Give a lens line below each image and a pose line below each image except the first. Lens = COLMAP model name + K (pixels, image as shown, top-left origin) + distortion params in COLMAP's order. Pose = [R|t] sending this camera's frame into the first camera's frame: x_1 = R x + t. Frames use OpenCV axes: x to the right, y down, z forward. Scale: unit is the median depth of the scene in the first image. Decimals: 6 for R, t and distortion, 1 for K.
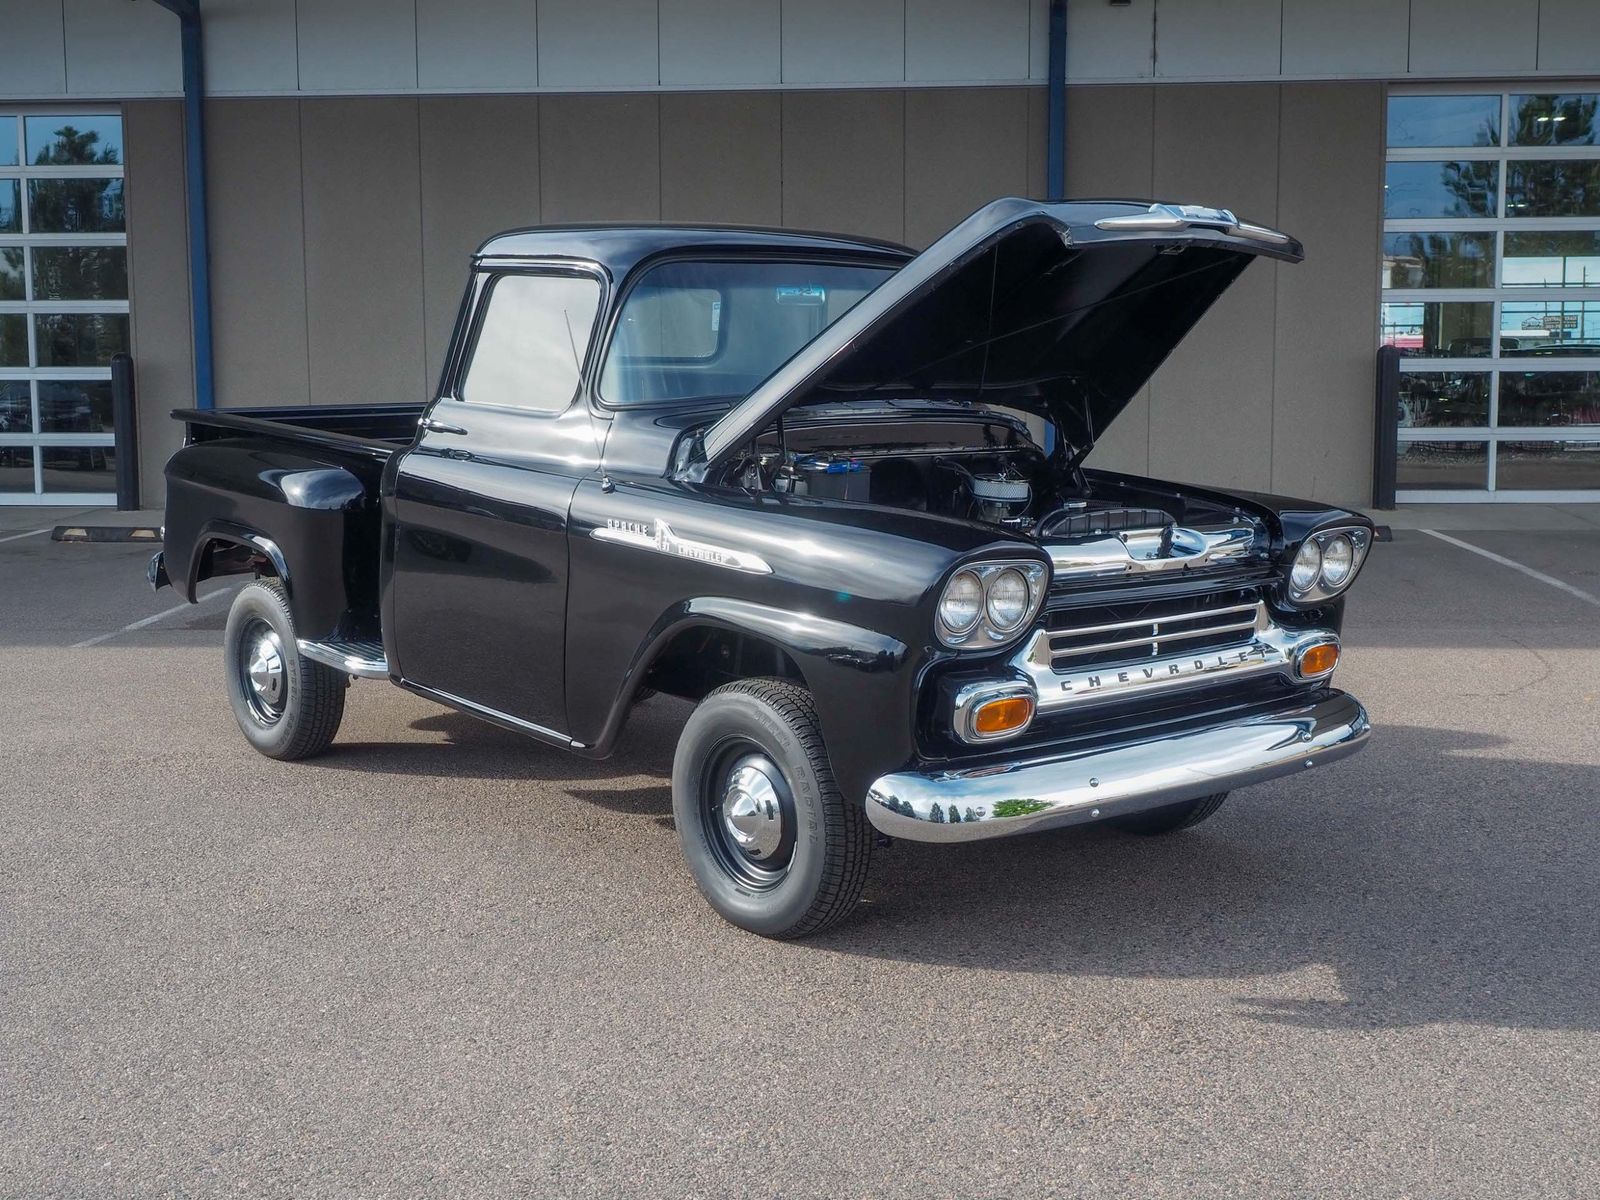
lens RADIAL K [[1902.1, 0, 794.4], [0, 1902.1, 594.0], [0, 0, 1]] dist [-0.007837, 0.022265]
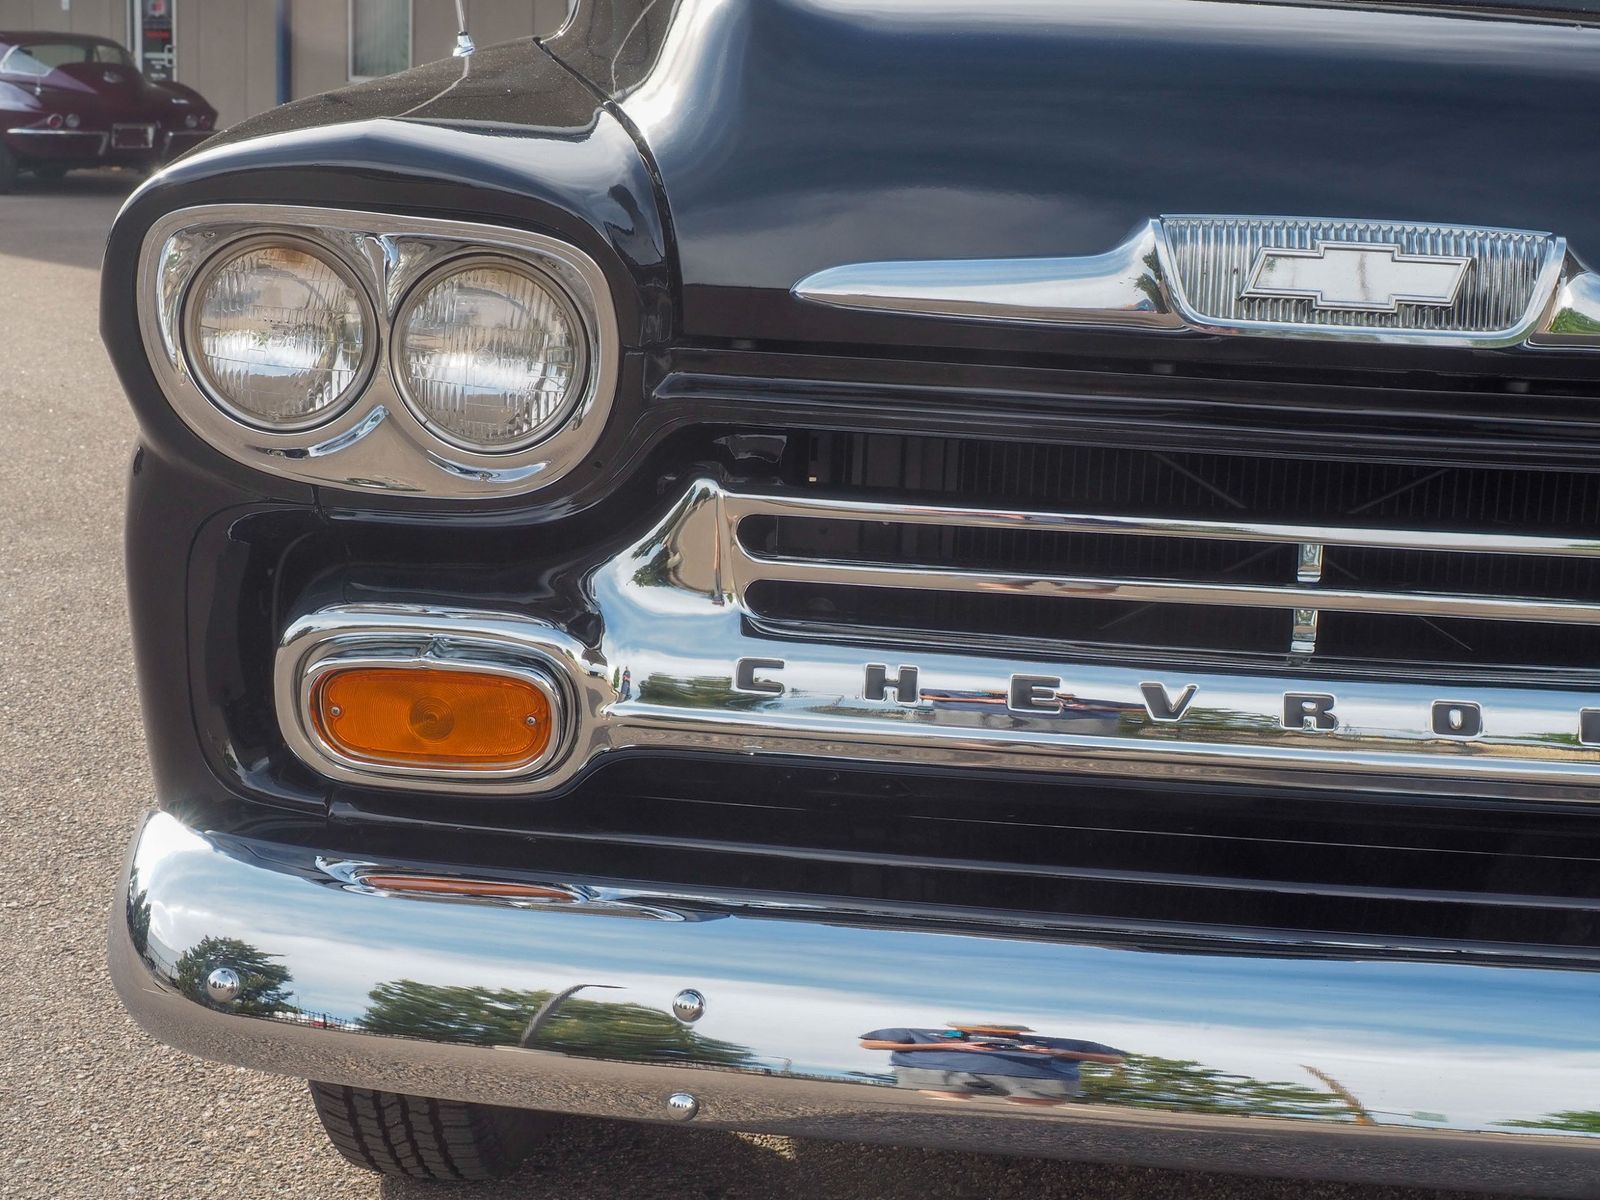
lens RADIAL K [[2579.8, 0, 800.9], [0, 2579.8, 621.6], [0, 0, 1]] dist [0.023767, -0.098341]
pose [[0.697831, 0.181891, -0.692782, 0.403189], [-0.123105, 0.983283, 0.134160, -0.015368], [0.705604, -0.008336, 0.708557, 0.665042]]
